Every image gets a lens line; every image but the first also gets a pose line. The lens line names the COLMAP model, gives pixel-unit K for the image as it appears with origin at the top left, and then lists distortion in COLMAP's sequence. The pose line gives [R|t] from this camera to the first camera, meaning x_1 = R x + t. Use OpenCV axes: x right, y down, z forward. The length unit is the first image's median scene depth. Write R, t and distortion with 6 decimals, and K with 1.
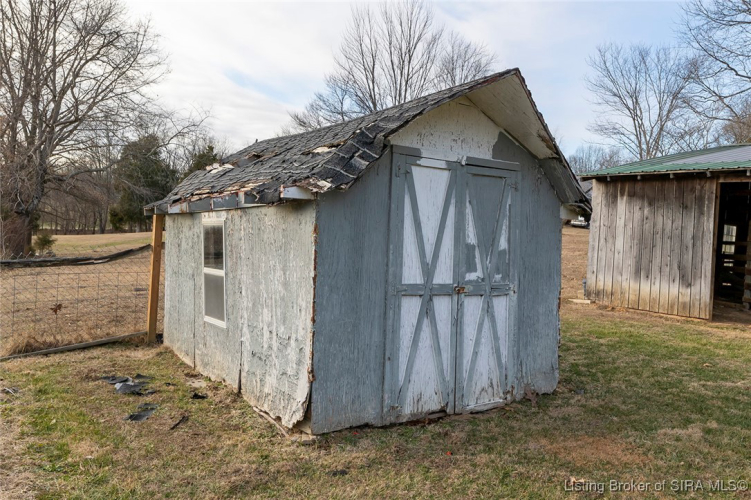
lens RADIAL K [[515.7, 0, 373.0], [0, 515.7, 210.0], [0, 0, 1]] dist [0.005224, -0.000362]
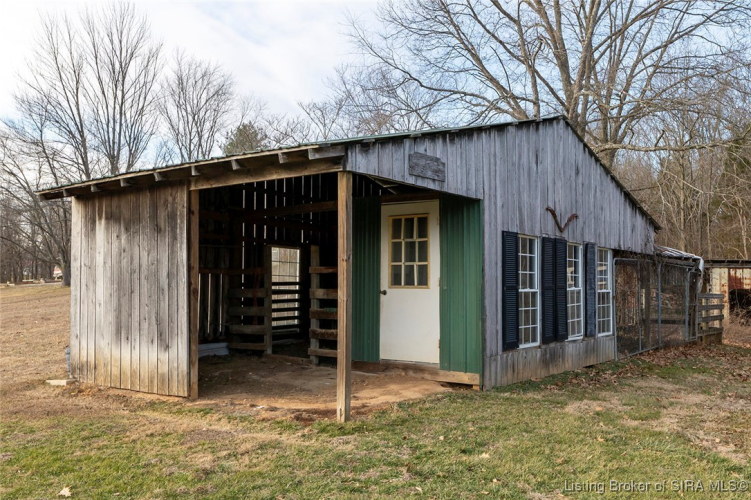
lens RADIAL K [[515.7, 0, 375.9], [0, 515.7, 249.6], [0, 0, 1]] dist [0.005224, -0.000362]
pose [[0.967716, -0.057525, 0.245389, 0.673922], [0.060893, 0.998125, -0.006150, 0.038363], [-0.244575, 0.020894, 0.969405, 0.272217]]
